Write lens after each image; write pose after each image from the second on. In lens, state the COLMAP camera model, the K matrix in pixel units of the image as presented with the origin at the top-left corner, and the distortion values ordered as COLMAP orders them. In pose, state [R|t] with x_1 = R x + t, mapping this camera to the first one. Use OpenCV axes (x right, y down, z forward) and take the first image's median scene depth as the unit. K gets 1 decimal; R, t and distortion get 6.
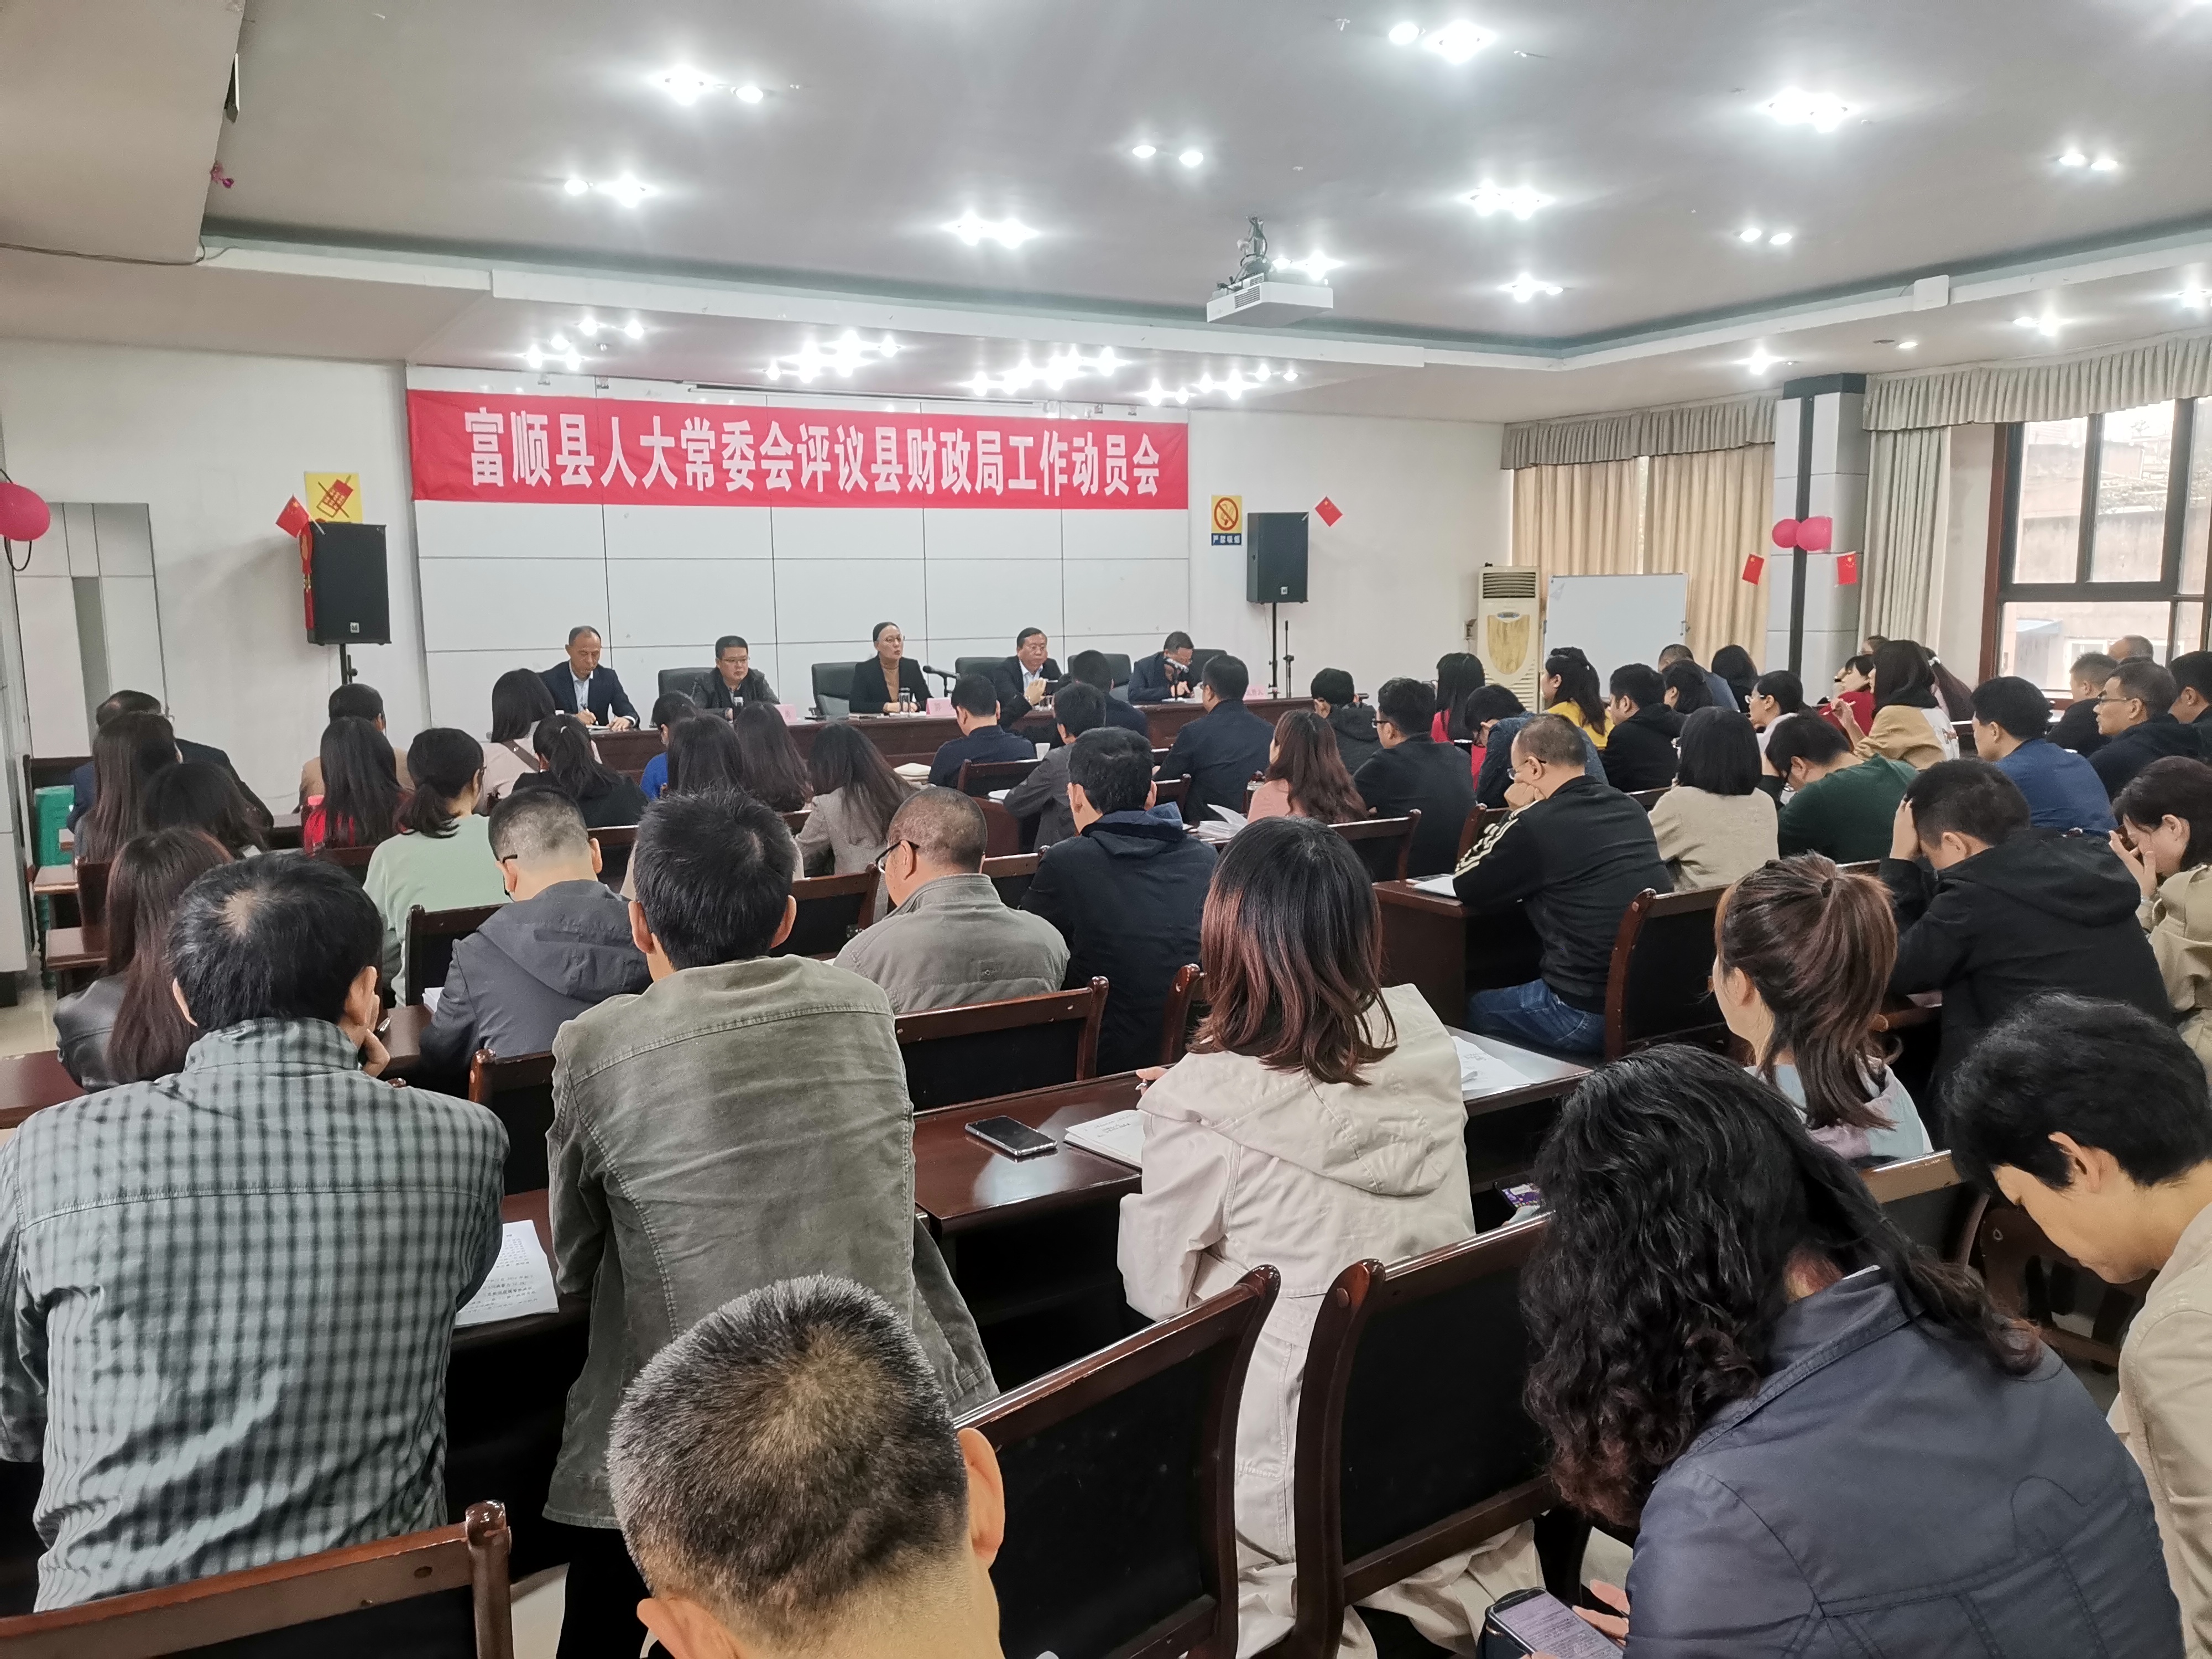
lens RADIAL K [[1681.9, 0, 1105.2], [0, 1681.9, 836.7], [0, 0, 1]] dist [0.034444, 0.003778]
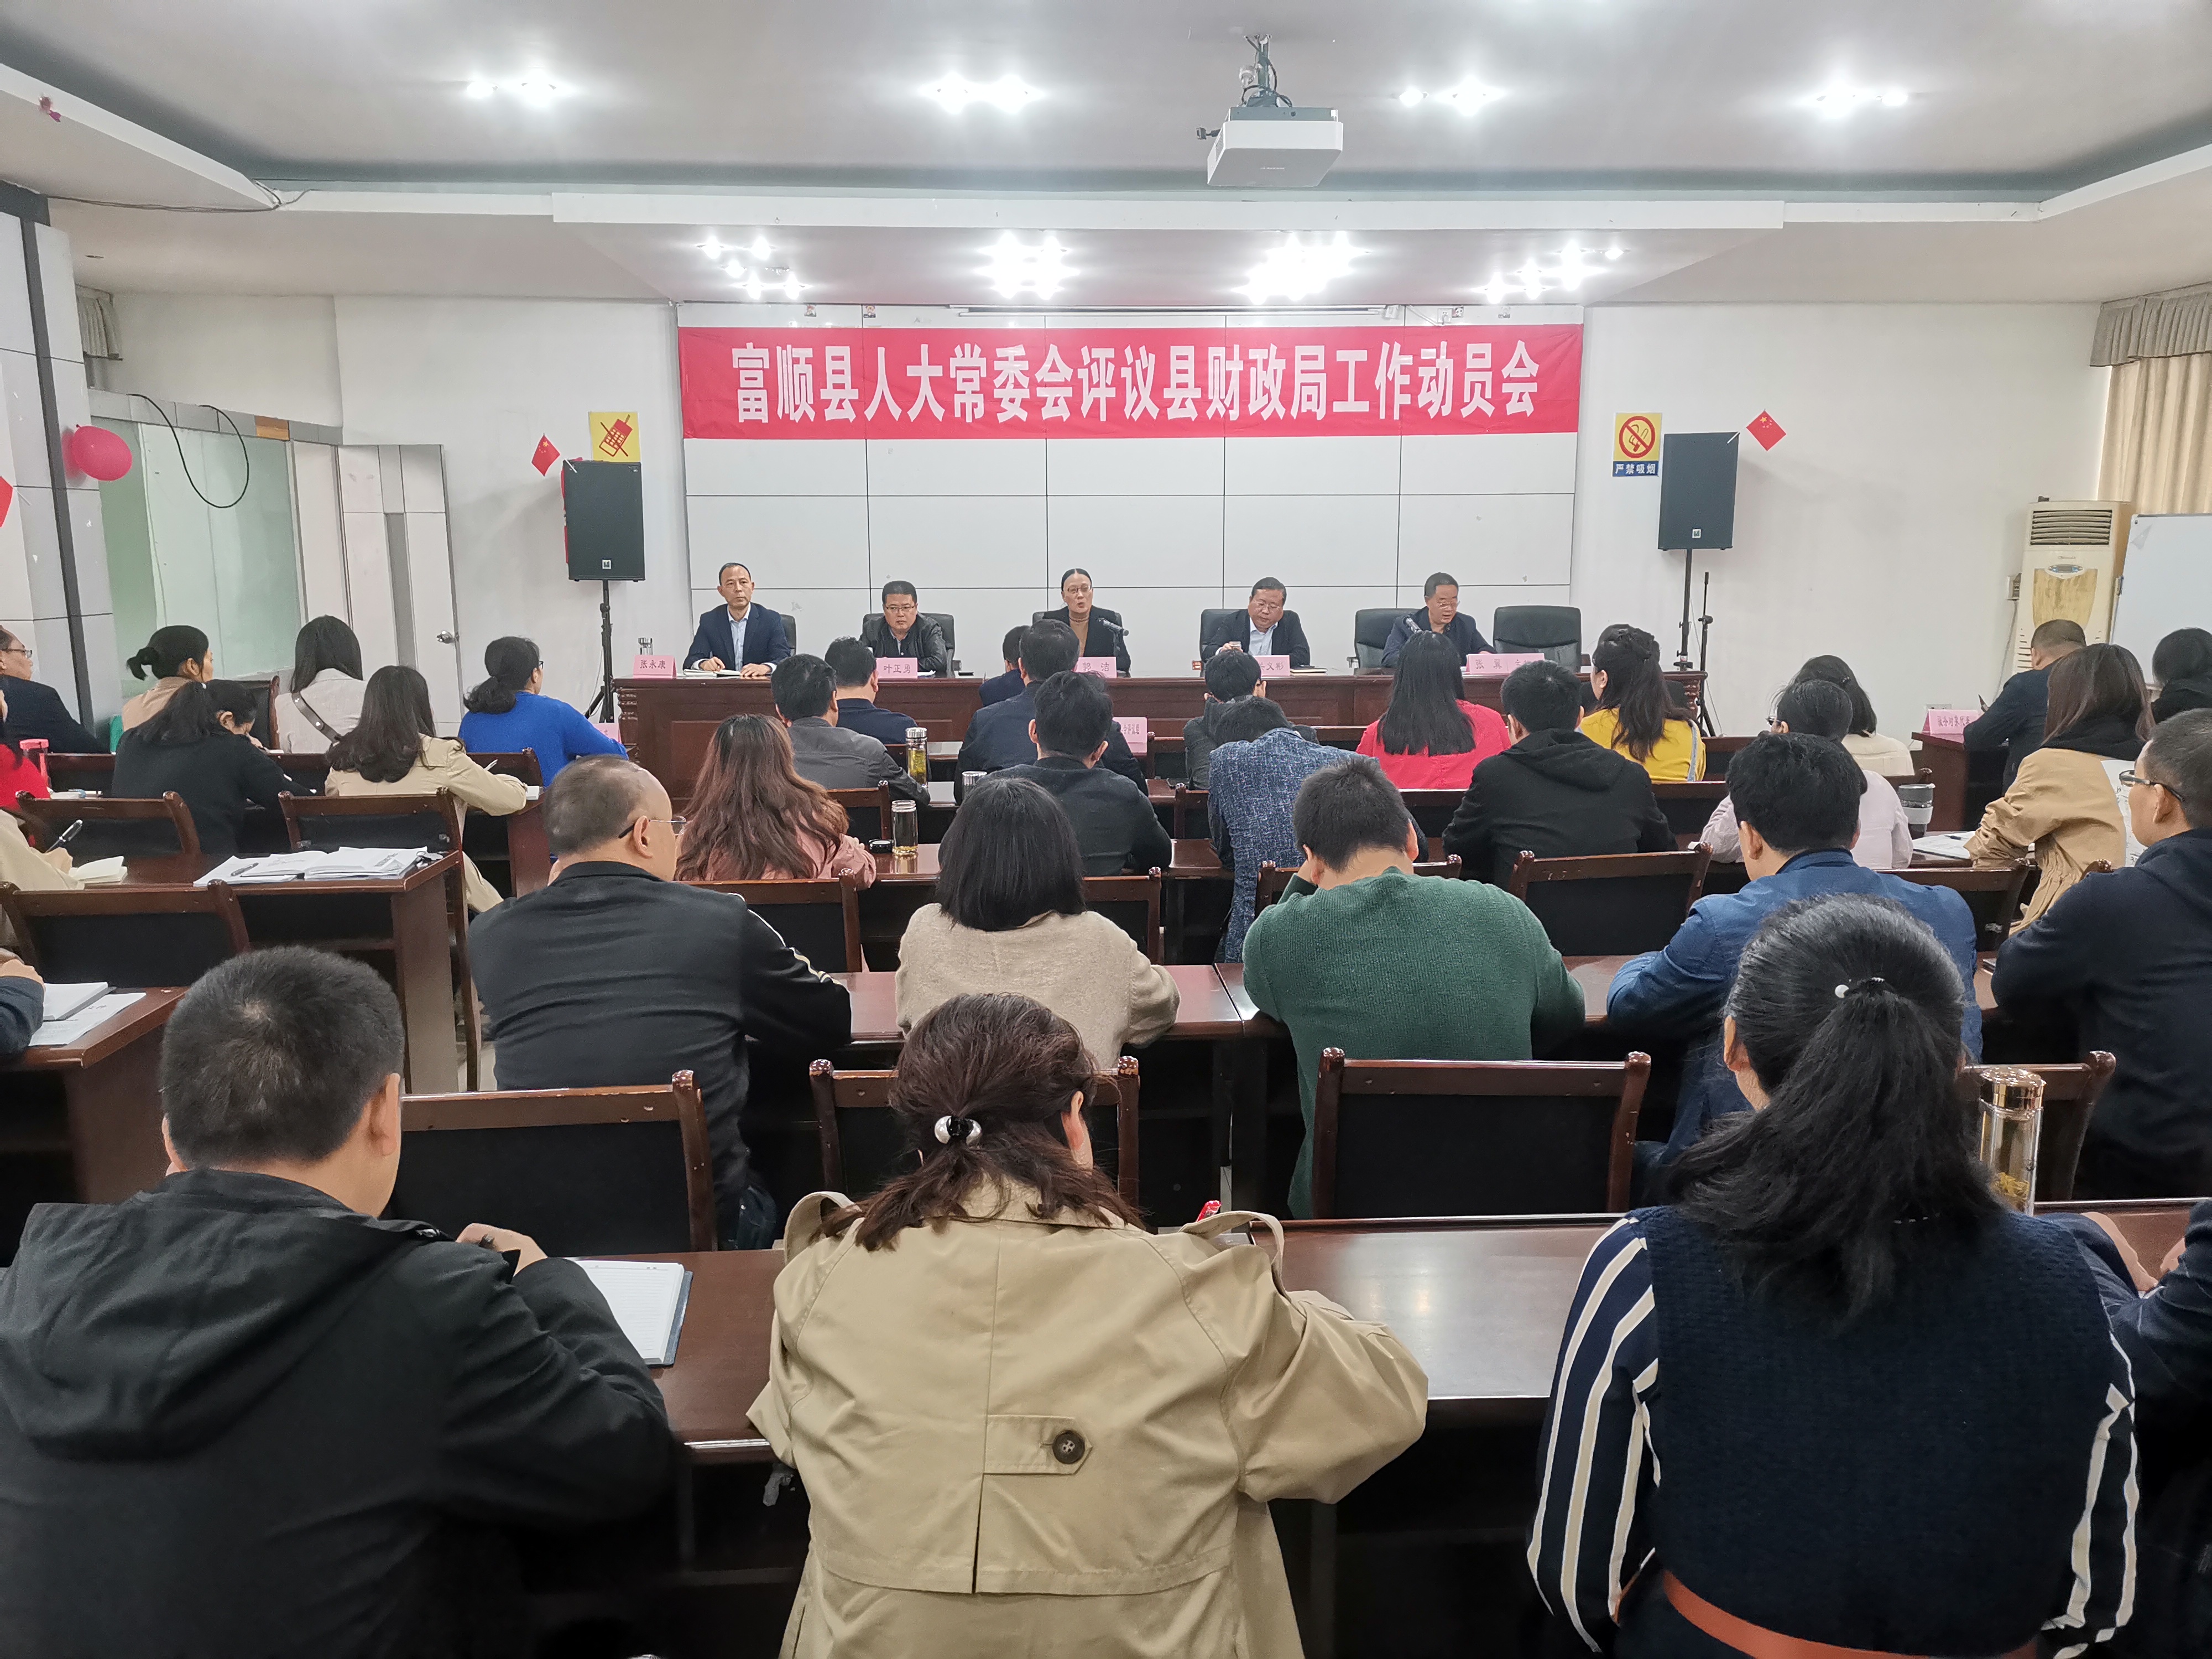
lens RADIAL K [[1681.9, 0, 1117.0], [0, 1681.9, 838.8], [0, 0, 1]] dist [0.034444, 0.003778]
pose [[0.888981, 0.090326, -0.448948, 0.267524], [-0.072750, 0.995761, 0.056285, -0.033267], [0.452128, -0.017375, 0.891784, 0.195271]]
